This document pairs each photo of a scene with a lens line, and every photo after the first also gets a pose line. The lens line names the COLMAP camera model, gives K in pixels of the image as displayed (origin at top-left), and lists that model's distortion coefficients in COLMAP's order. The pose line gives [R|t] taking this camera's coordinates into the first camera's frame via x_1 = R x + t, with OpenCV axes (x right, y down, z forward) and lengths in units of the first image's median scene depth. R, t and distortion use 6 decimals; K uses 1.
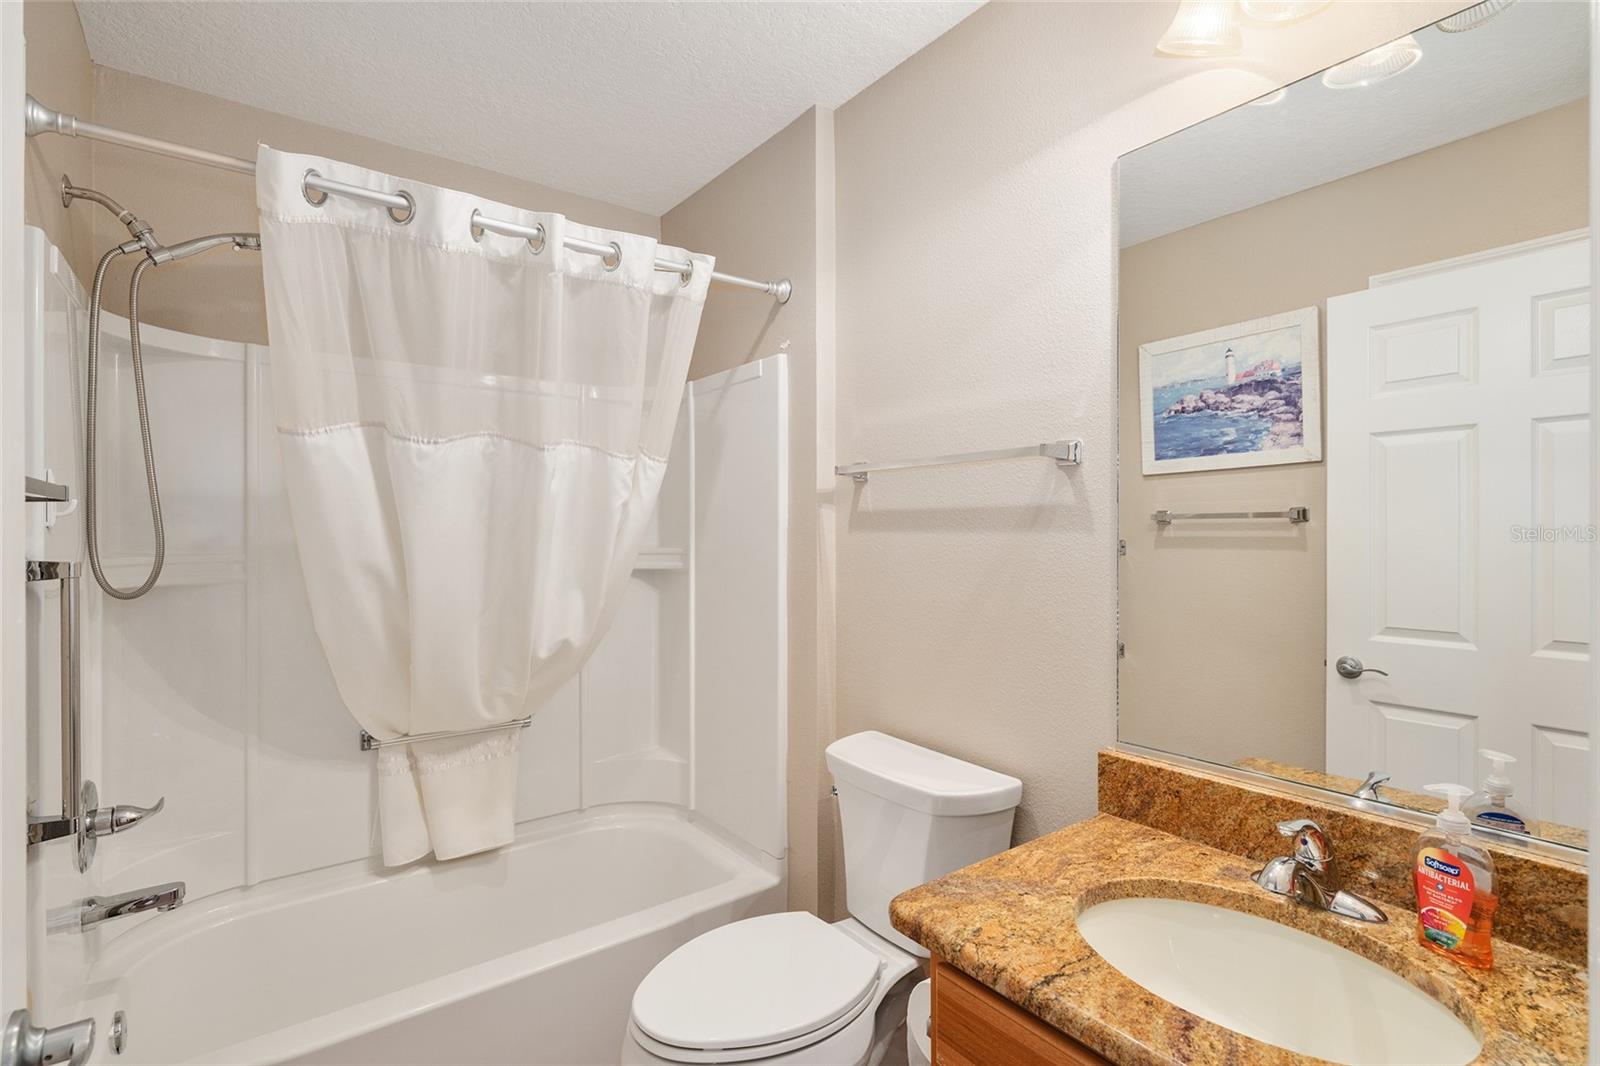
lens RADIAL K [[755.3, 0, 785.4], [0, 755.3, 534.4], [0, 0, 1]] dist [0.003155, -0.000412]
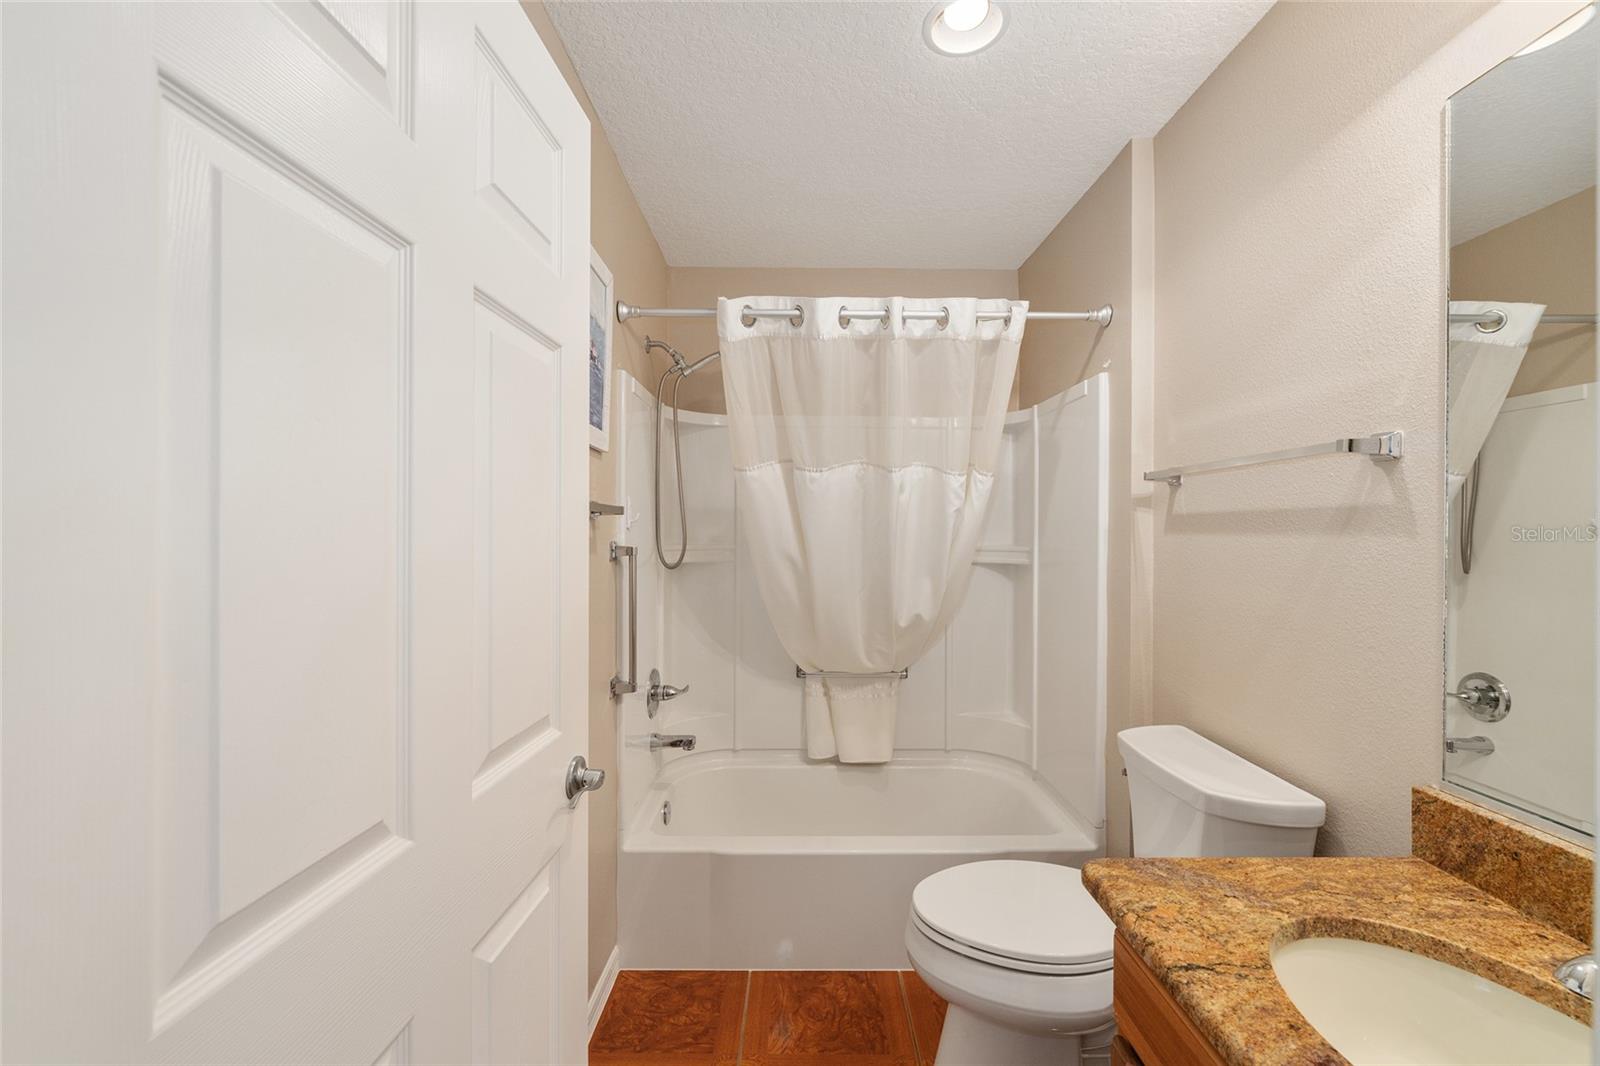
lens RADIAL K [[623.6, 0, 793.7], [0, 623.6, 533.9], [0, 0, 1]] dist [-0.000490, -0.000141]
pose [[0.807137, 0.007410, -0.590318, 0.212467], [-0.008376, 0.999964, 0.001101, 0.000075], [0.590305, 0.004056, 0.807170, -0.005350]]
